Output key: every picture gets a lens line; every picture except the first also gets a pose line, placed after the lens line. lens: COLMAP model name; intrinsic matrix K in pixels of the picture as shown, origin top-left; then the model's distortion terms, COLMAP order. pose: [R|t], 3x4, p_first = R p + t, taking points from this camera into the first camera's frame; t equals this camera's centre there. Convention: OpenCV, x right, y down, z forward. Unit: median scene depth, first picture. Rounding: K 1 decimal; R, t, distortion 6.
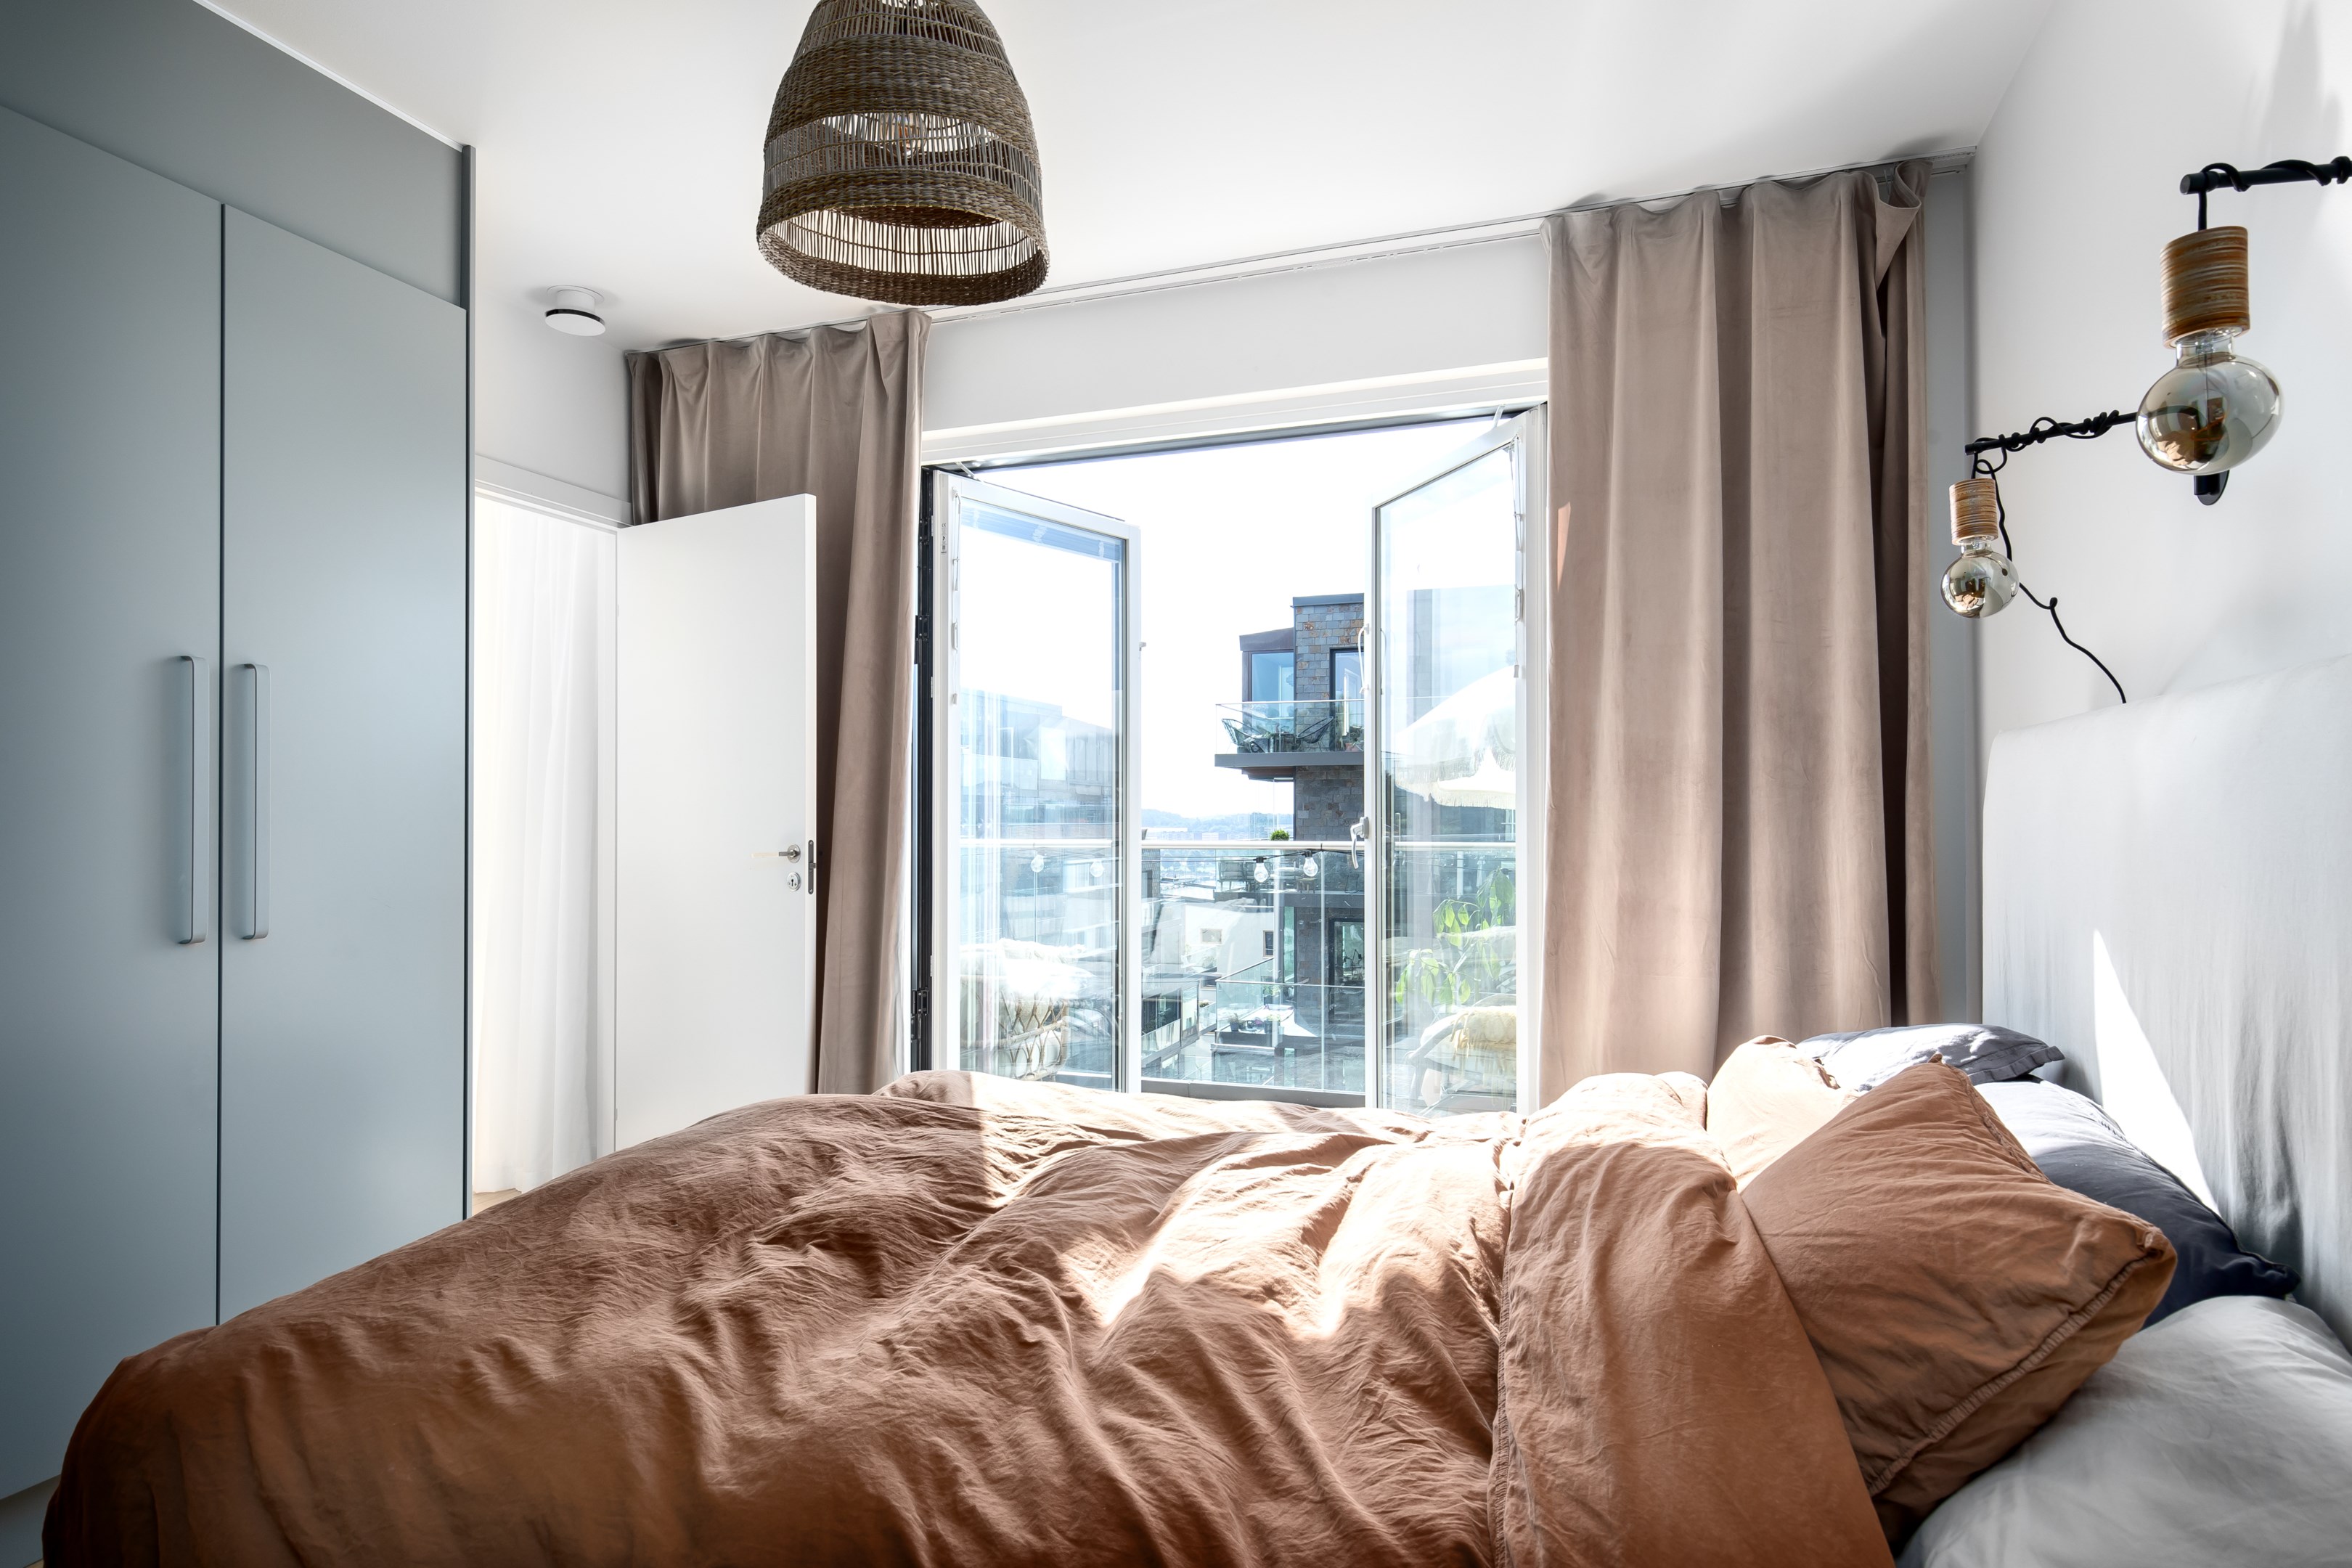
lens RADIAL K [[1294.8, 0, 1180.6], [0, 1294.8, 803.8], [0, 0, 1]] dist [0.004023, -0.001786]
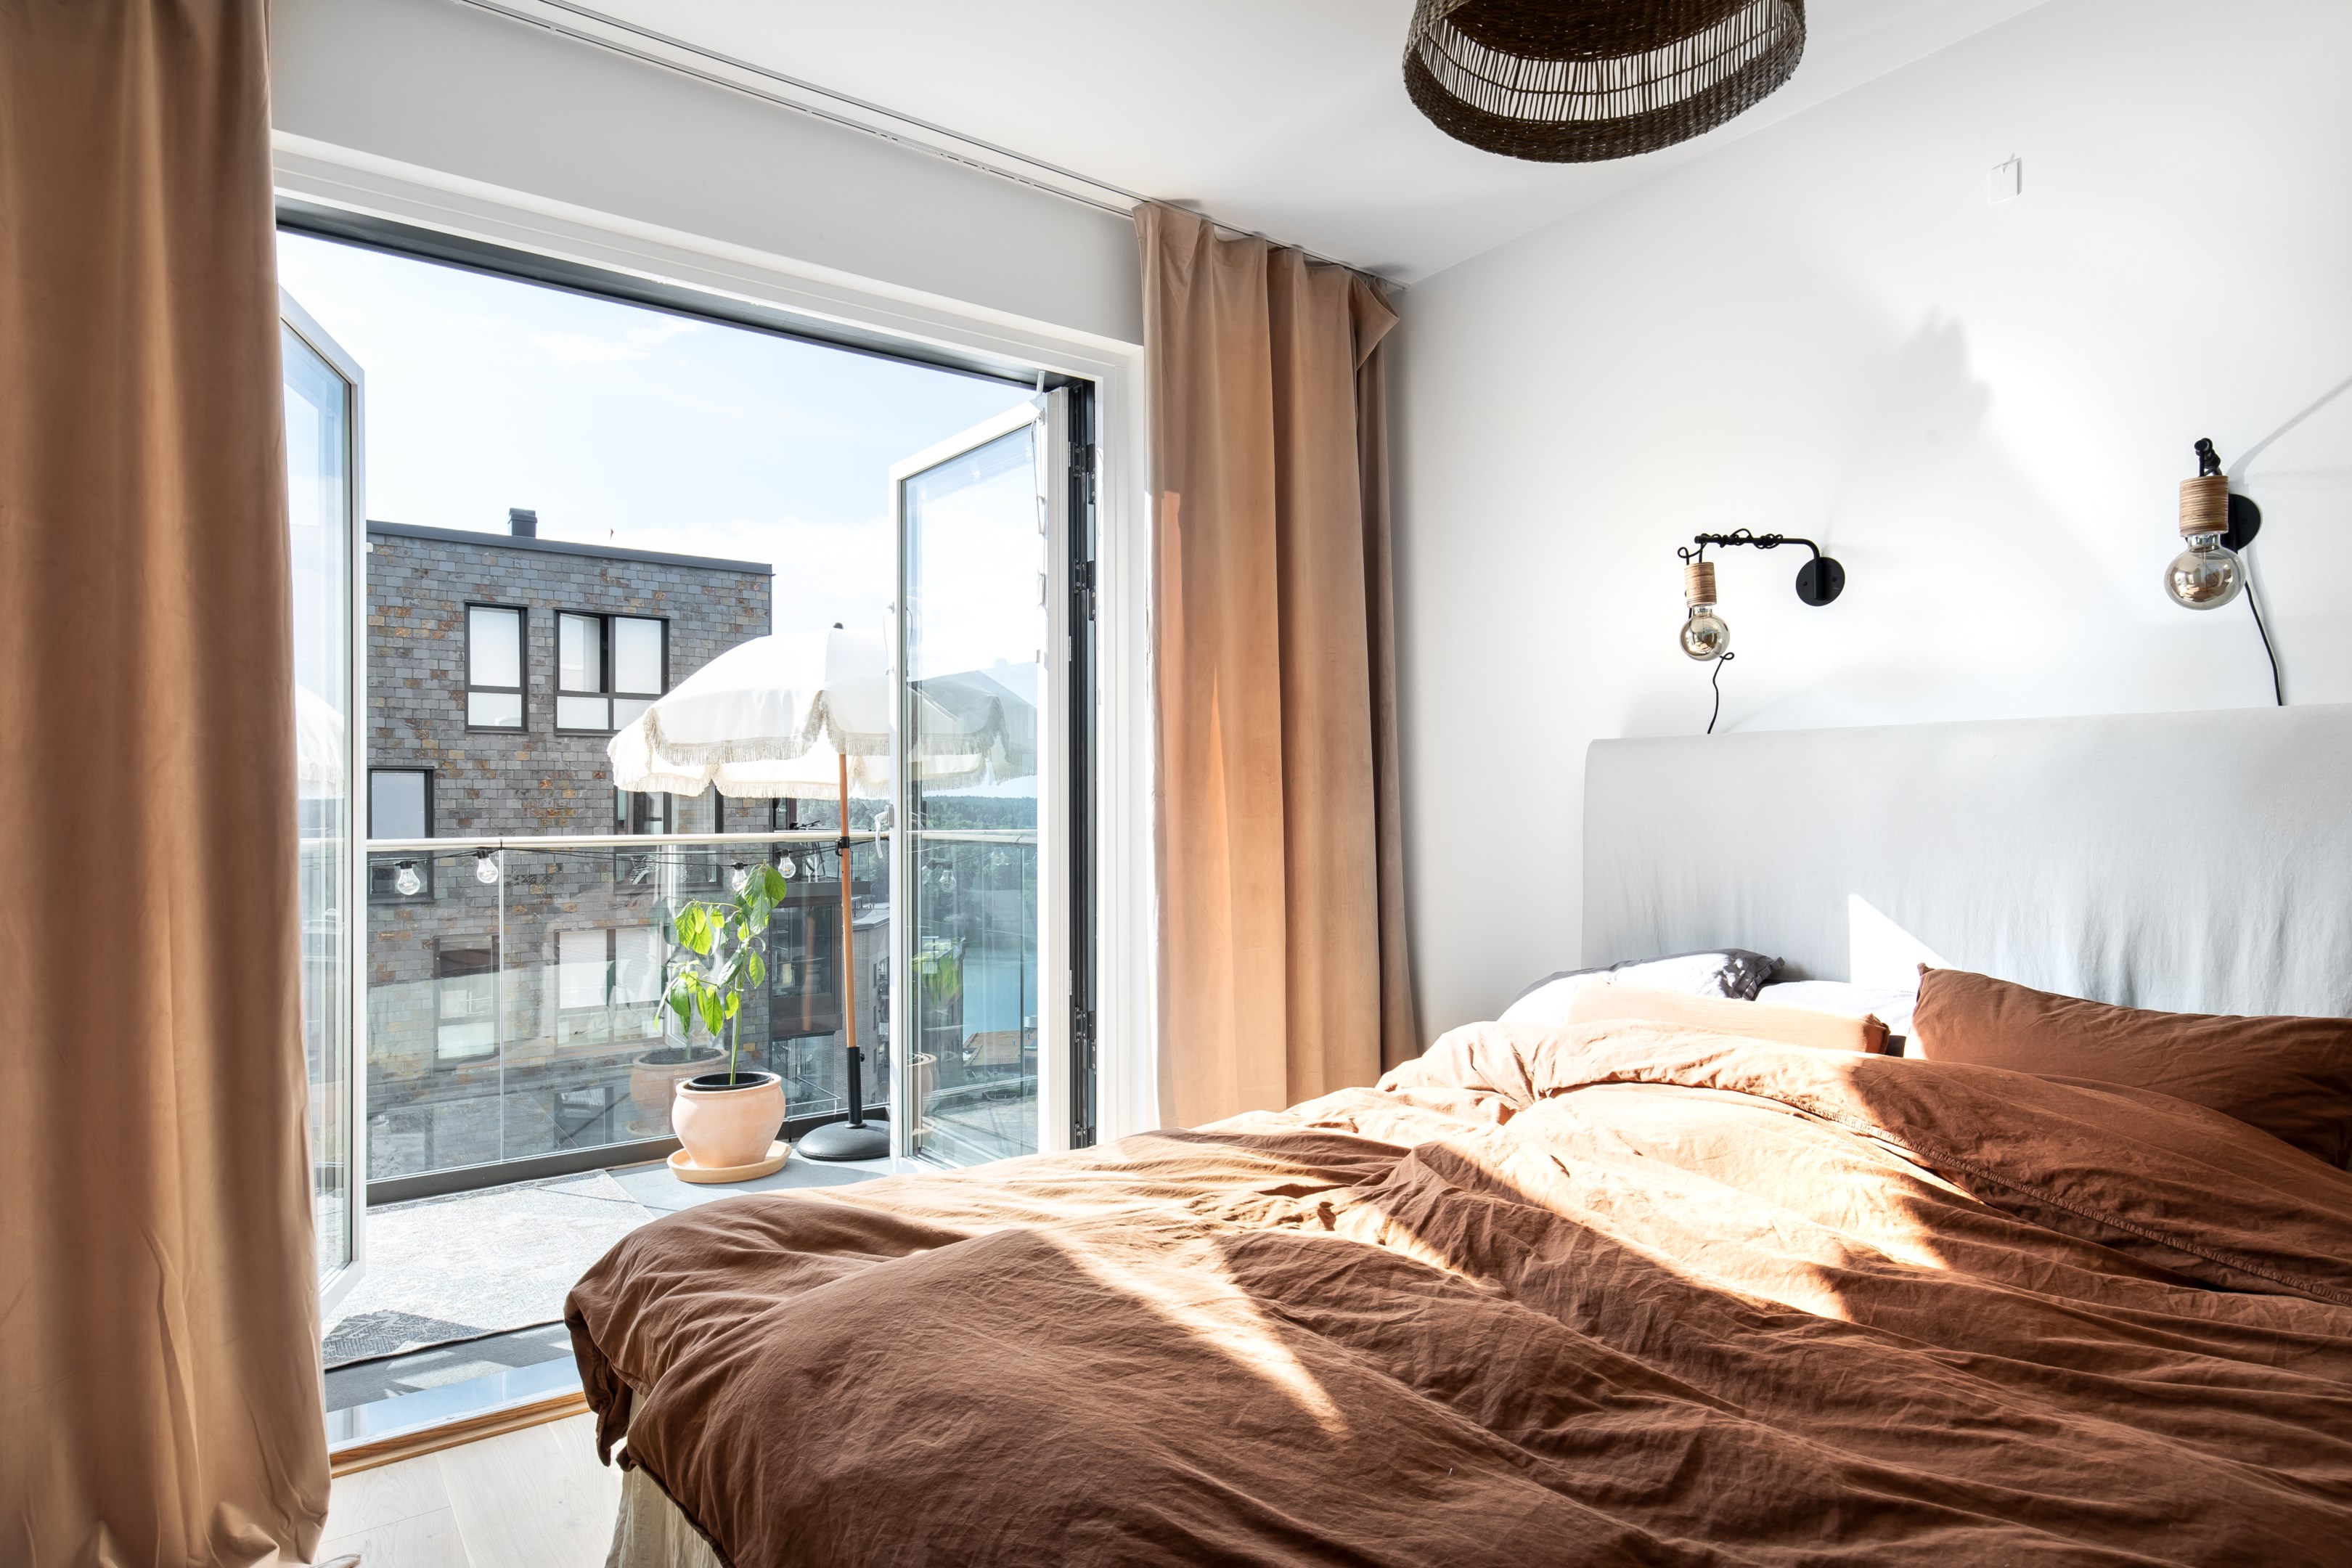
lens RADIAL K [[1294.8, 0, 1180.6], [0, 1294.8, 803.8], [0, 0, 1]] dist [0.004023, -0.001786]
pose [[0.562286, -0.006903, 0.826914, -0.560157], [-0.003693, 0.999934, 0.010858, -0.000799], [-0.826935, -0.009159, 0.562223, 0.434943]]
